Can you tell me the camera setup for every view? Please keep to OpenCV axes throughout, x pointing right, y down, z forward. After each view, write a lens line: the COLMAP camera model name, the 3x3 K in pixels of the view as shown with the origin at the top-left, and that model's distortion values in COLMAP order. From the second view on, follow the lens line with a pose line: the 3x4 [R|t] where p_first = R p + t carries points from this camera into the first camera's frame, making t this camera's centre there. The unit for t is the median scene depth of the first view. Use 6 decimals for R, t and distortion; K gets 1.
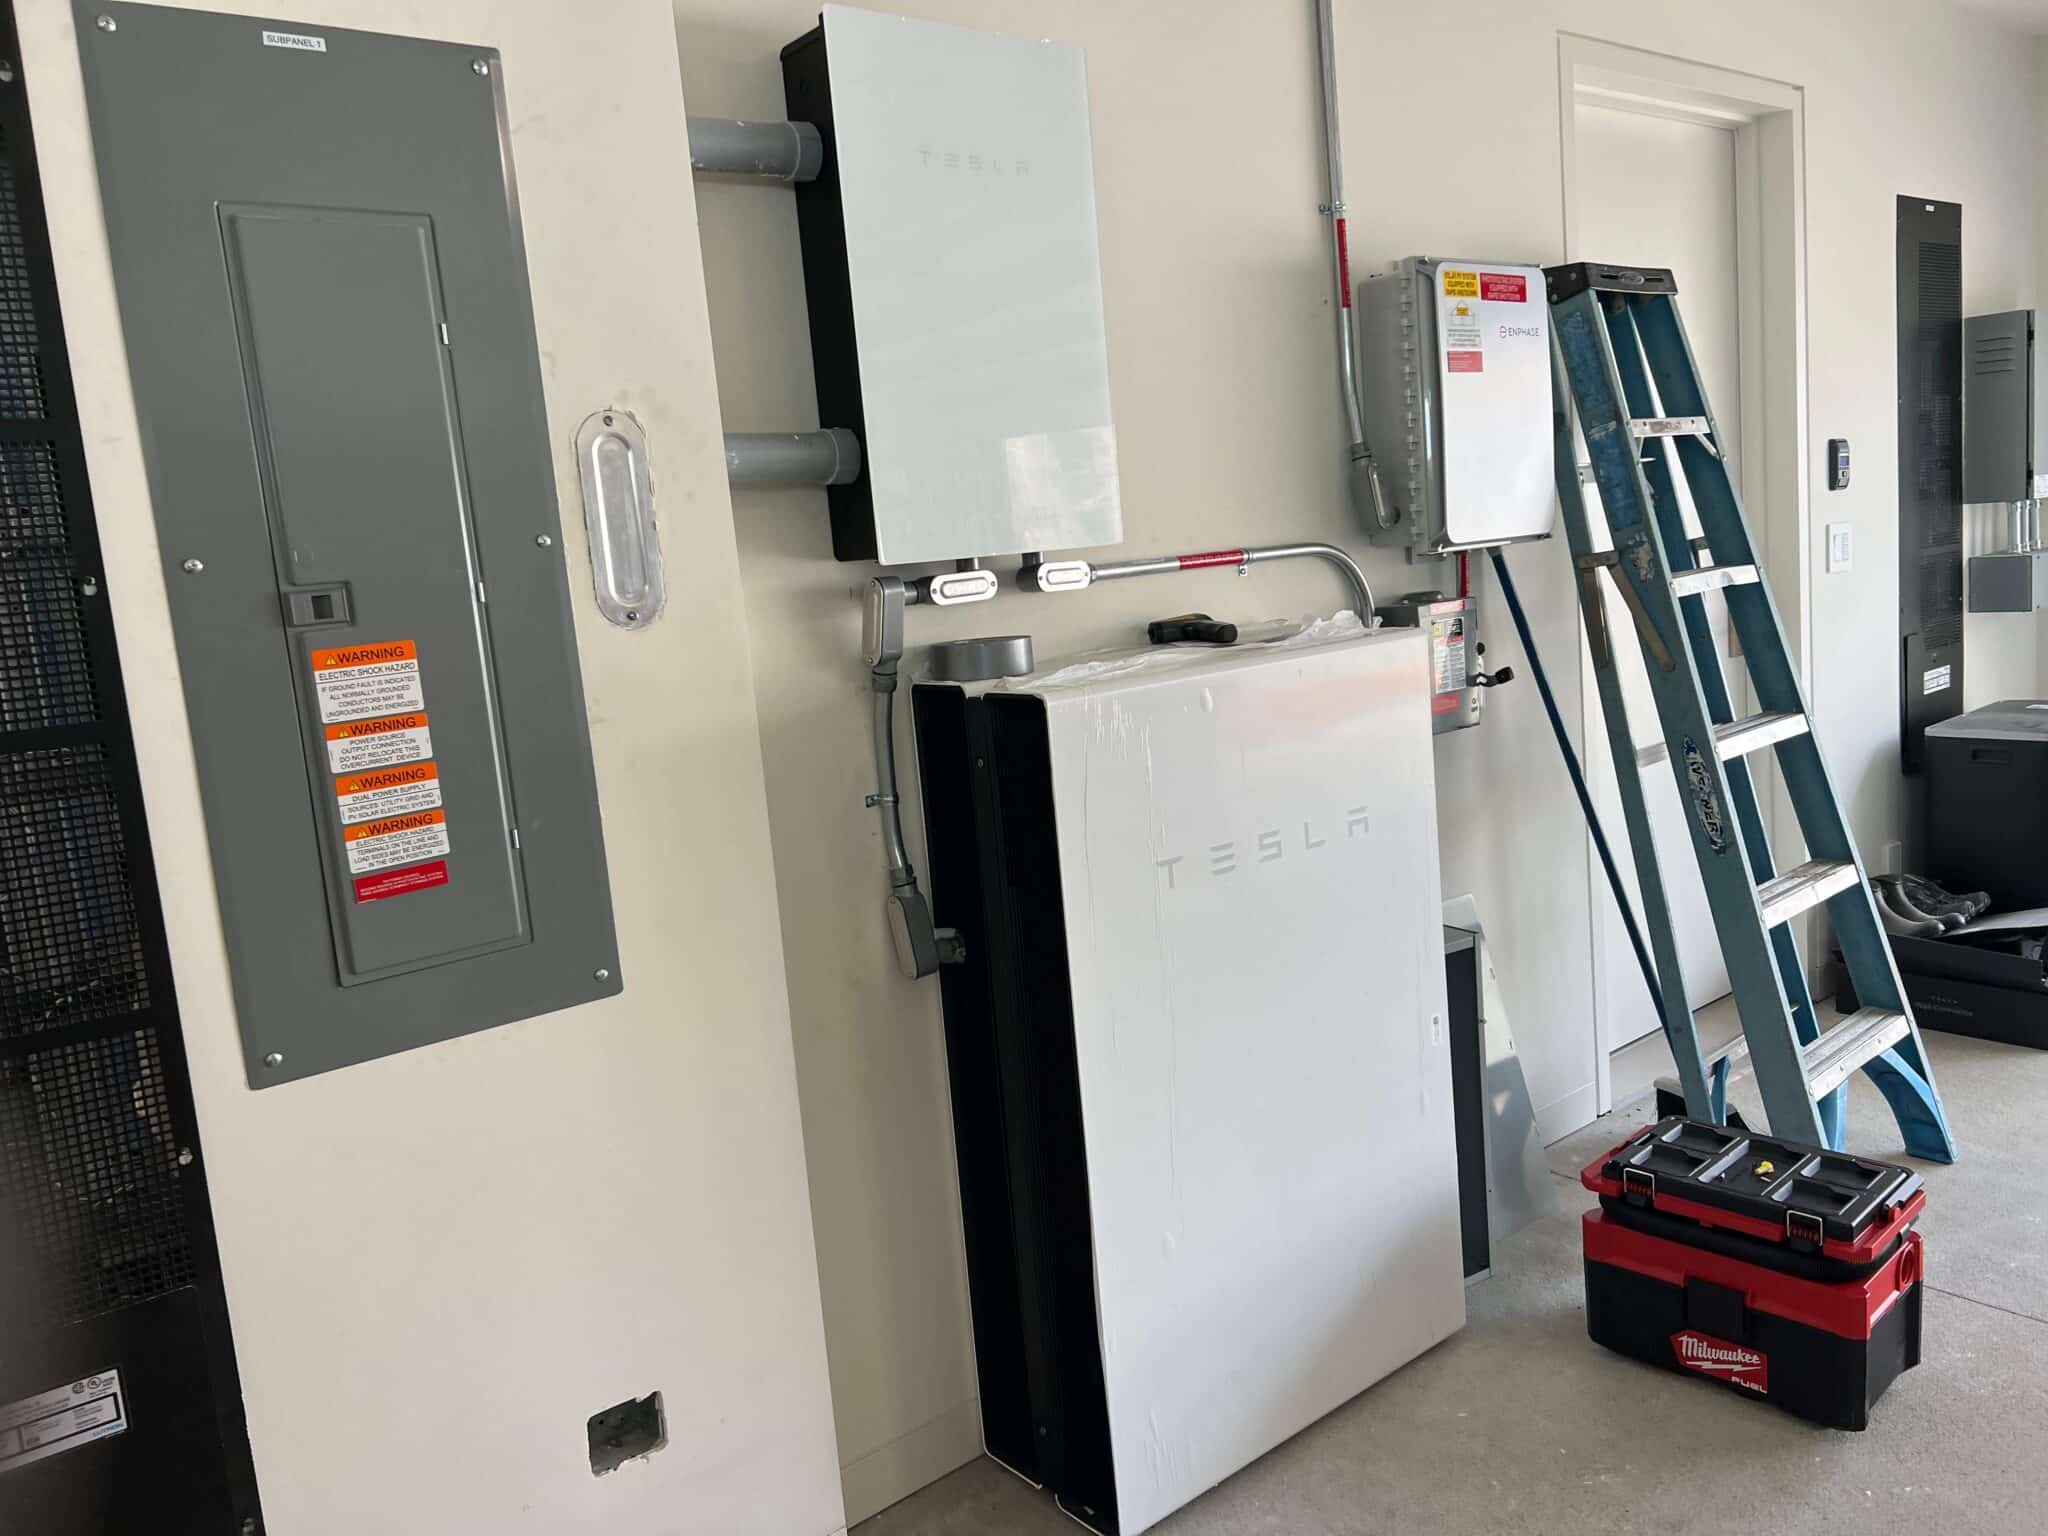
lens RADIAL K [[1514.8, 0, 1011.8], [0, 1514.8, 770.8], [0, 0, 1]] dist [0.043830, -0.037655]
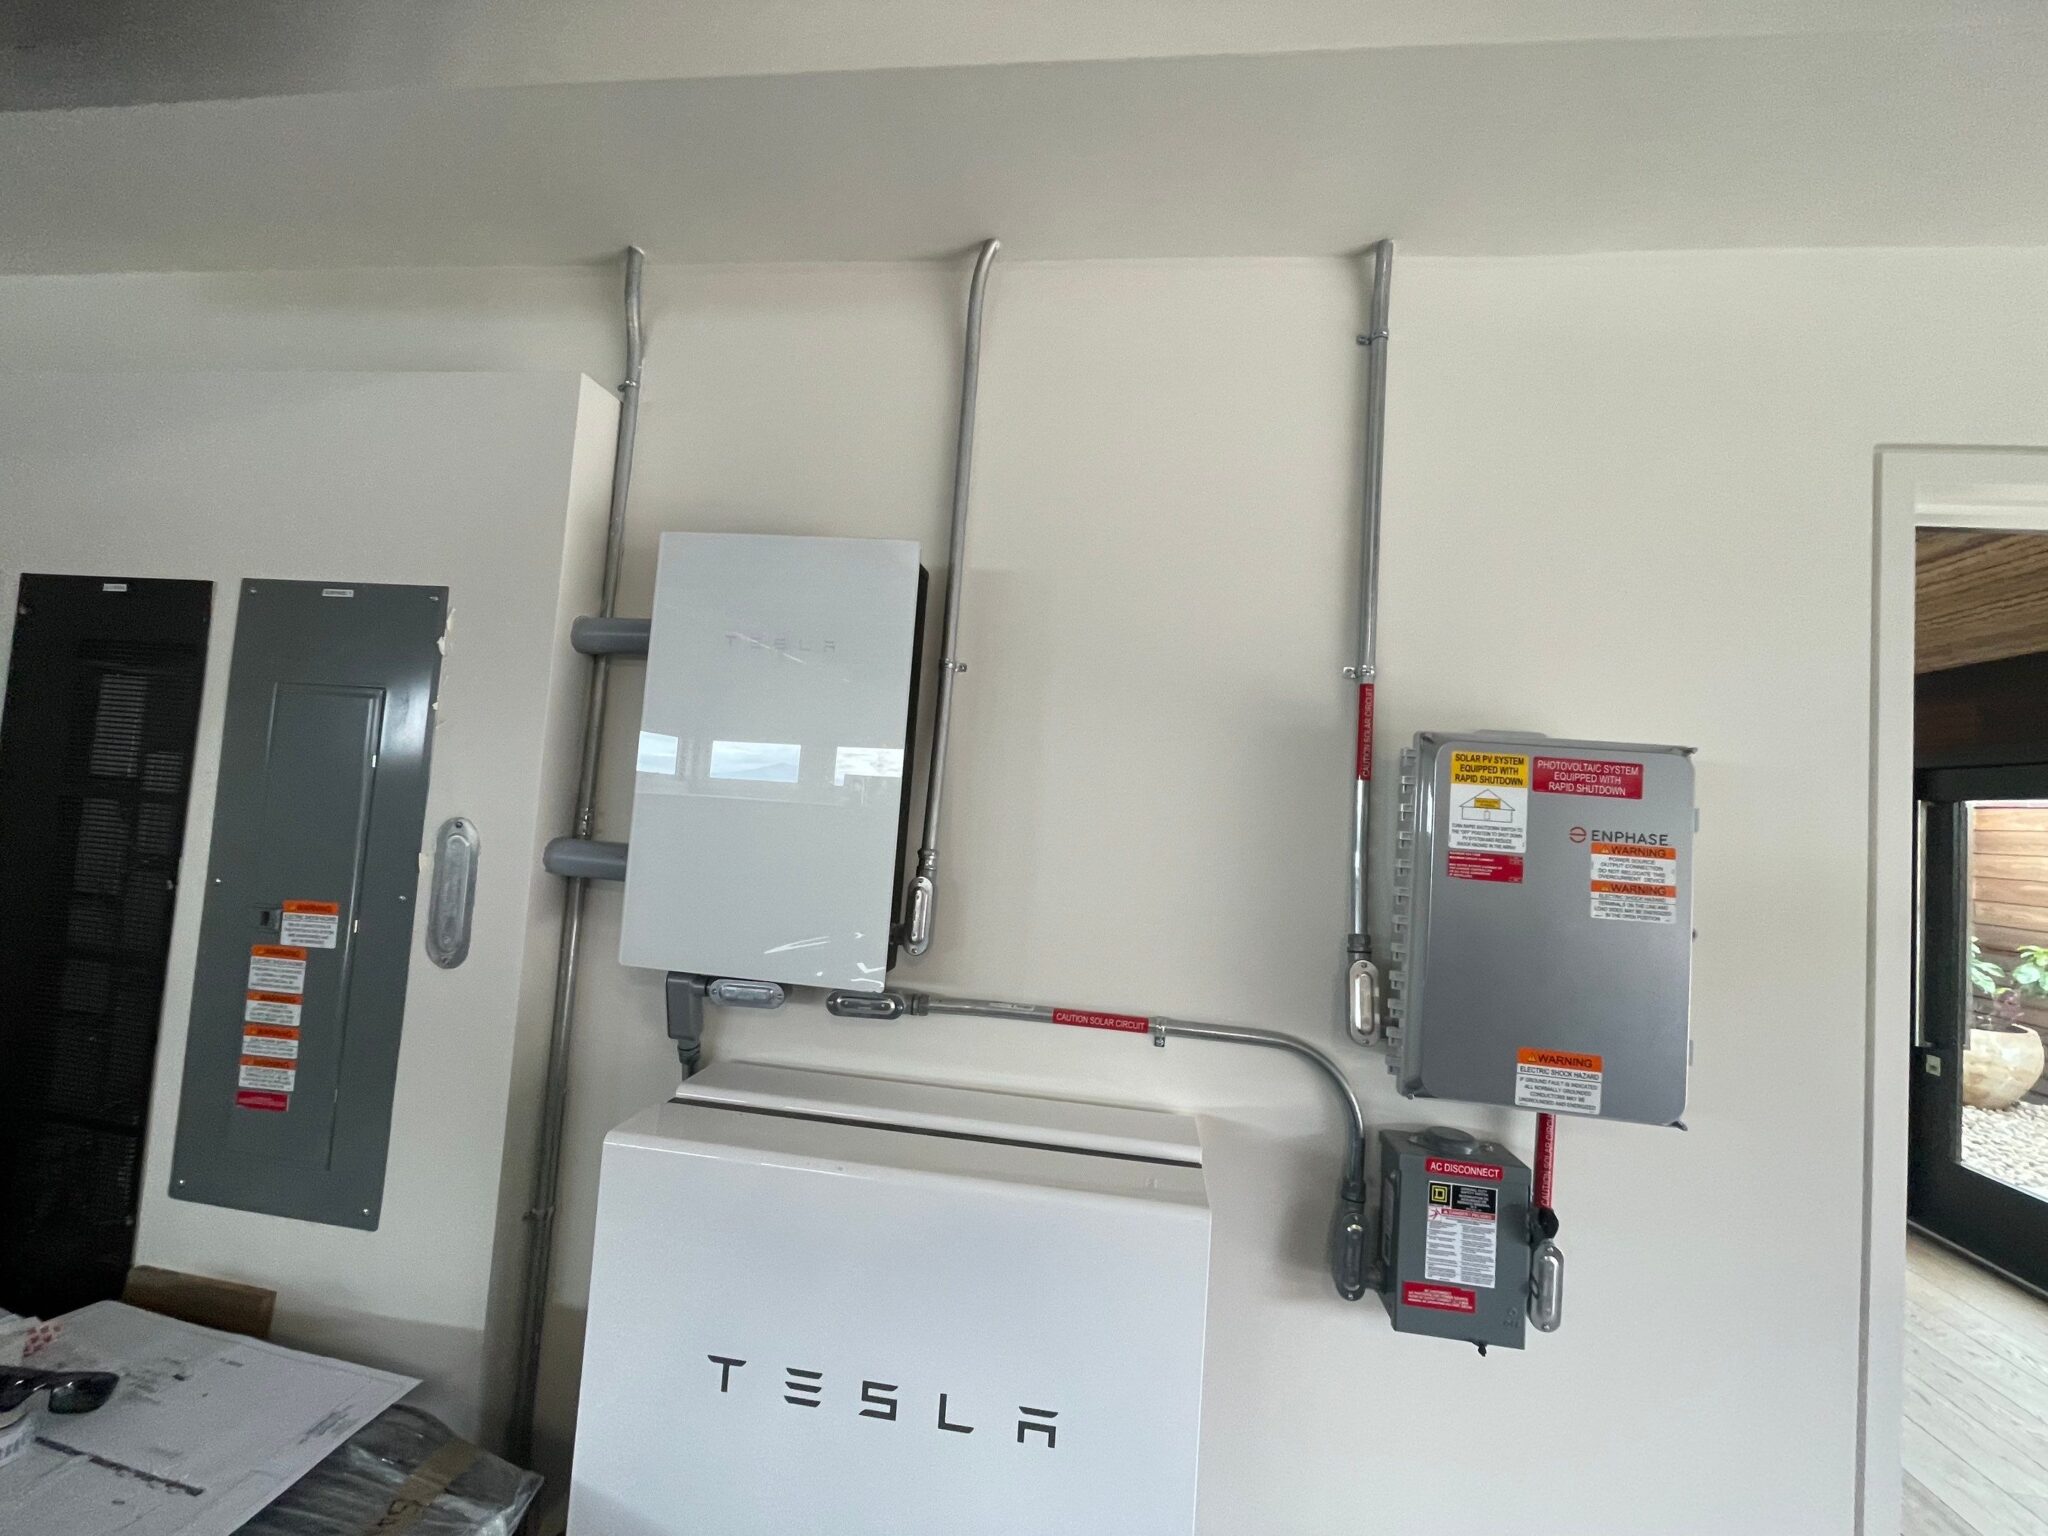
lens RADIAL K [[825.6, 0, 1022.7], [0, 825.6, 763.6], [0, 0, 1]] dist [-0.004090, 0.000429]
pose [[0.689878, 0.101902, -0.716717, 1.655760], [-0.236233, 0.967536, -0.089823, -0.870168], [0.684297, 0.231280, 0.691555, 2.075741]]
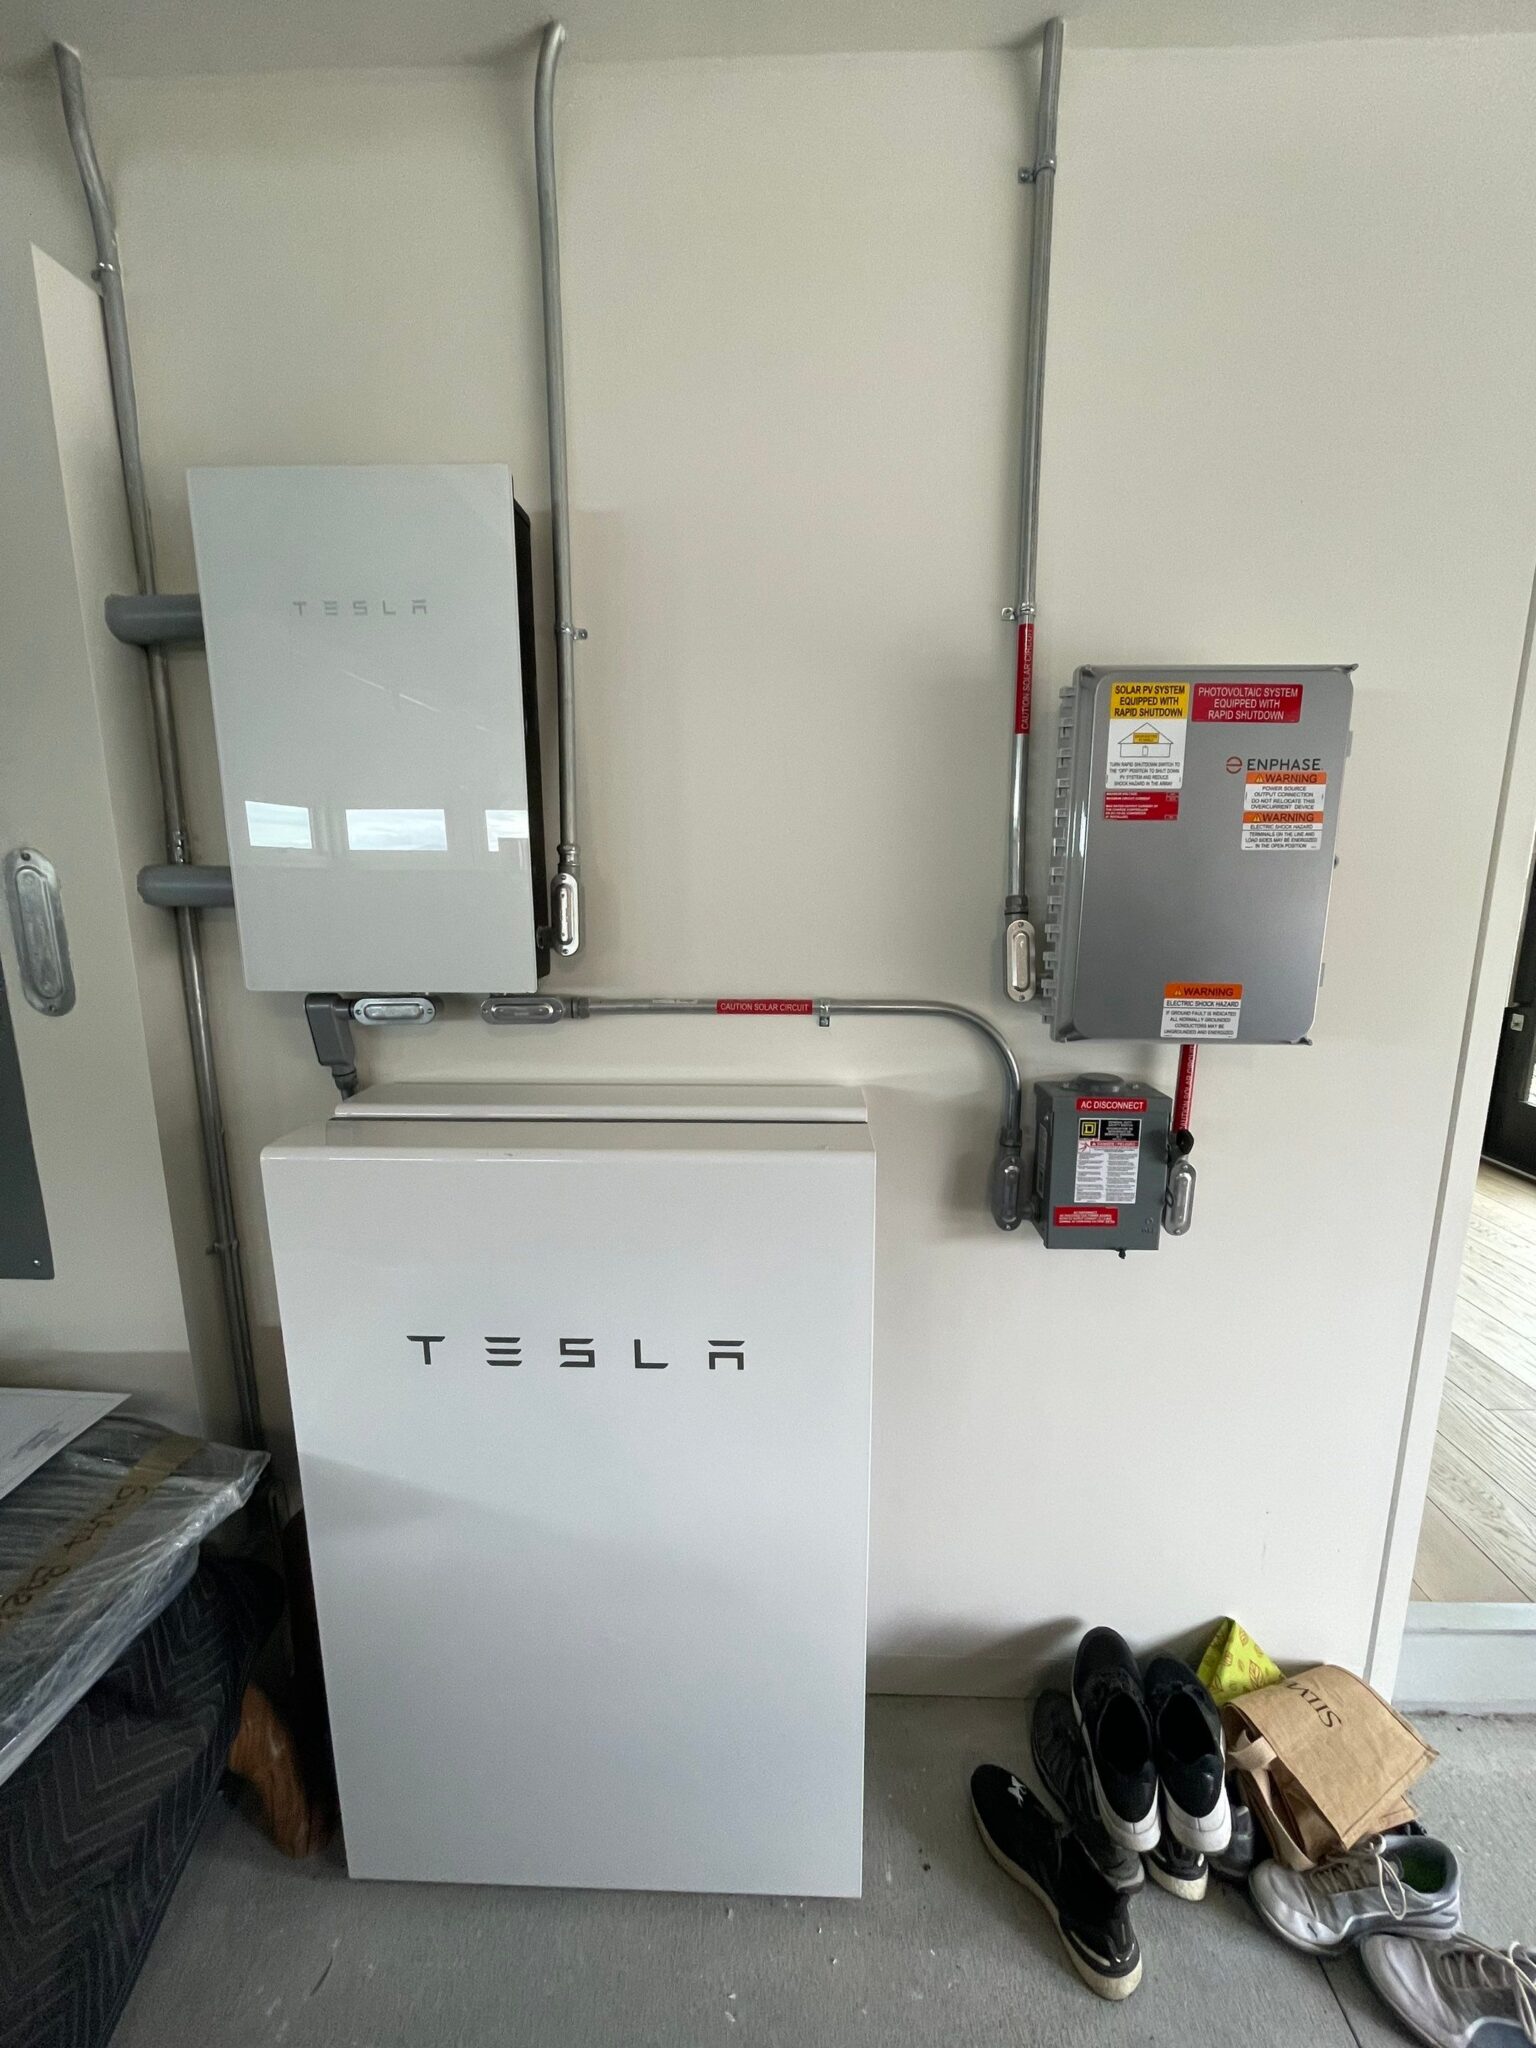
lens RADIAL K [[825.6, 0, 773.9], [0, 825.6, 1025.9], [0, 0, 1]] dist [-0.004090, 0.000429]
pose [[0.760535, 0.206490, -0.615588, 1.666324], [-0.160478, 0.978449, 0.129942, -0.716249], [0.629153, -0.000037, 0.777281, 2.192996]]
